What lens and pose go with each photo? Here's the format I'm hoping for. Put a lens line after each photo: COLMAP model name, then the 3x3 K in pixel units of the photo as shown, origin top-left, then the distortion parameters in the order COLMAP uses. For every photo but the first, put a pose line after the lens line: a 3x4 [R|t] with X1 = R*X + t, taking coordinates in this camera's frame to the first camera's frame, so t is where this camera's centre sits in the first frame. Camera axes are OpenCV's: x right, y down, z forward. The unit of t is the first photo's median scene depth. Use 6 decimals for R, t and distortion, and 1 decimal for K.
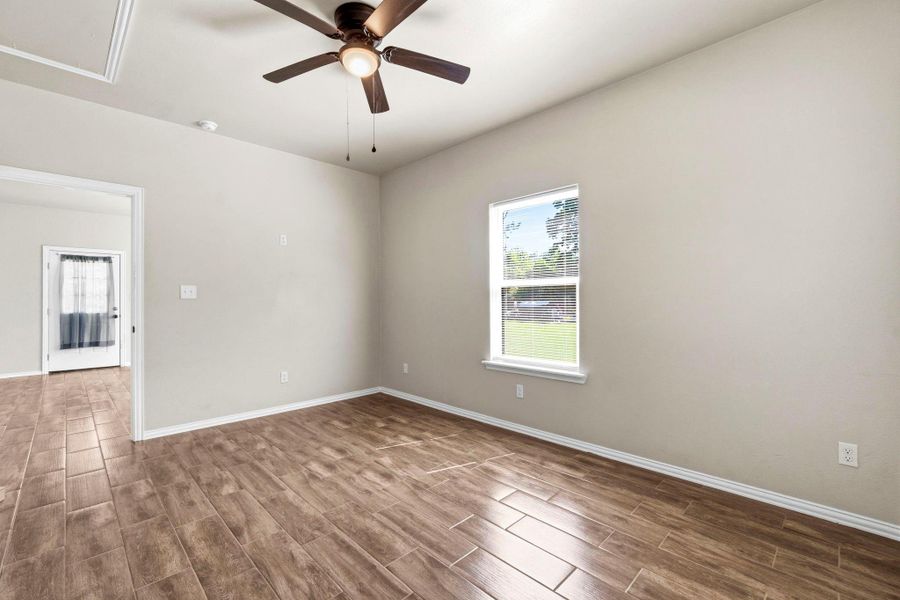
lens RADIAL K [[388.1, 0, 447.2], [0, 388.1, 295.3], [0, 0, 1]] dist [0.008116, 0.000485]
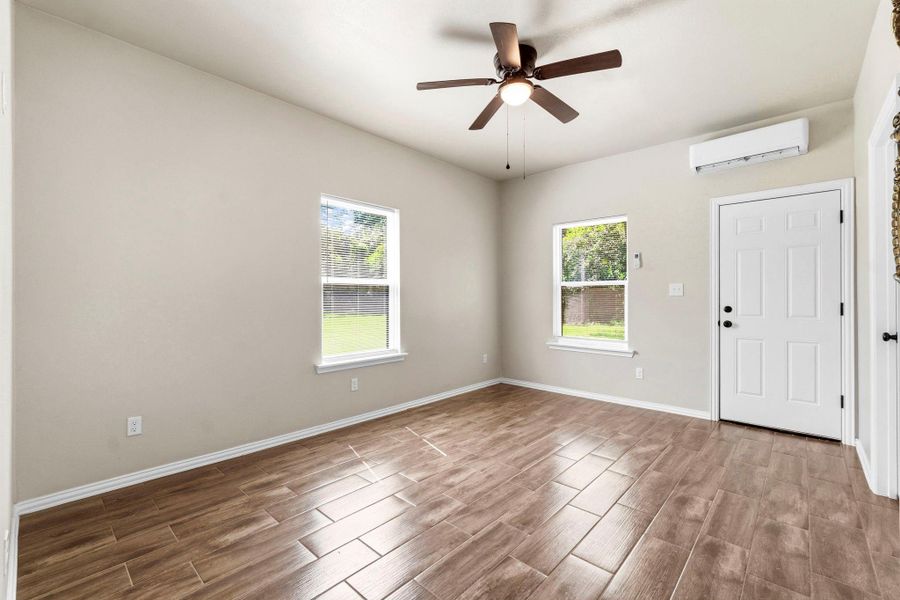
lens RADIAL K [[388.1, 0, 447.2], [0, 388.1, 295.3], [0, 0, 1]] dist [0.008116, 0.000485]
pose [[-0.053915, 0.015018, 0.998433, -1.073372], [-0.015687, 0.999751, -0.015885, 0.027287], [-0.998422, -0.016519, -0.053666, 1.005310]]
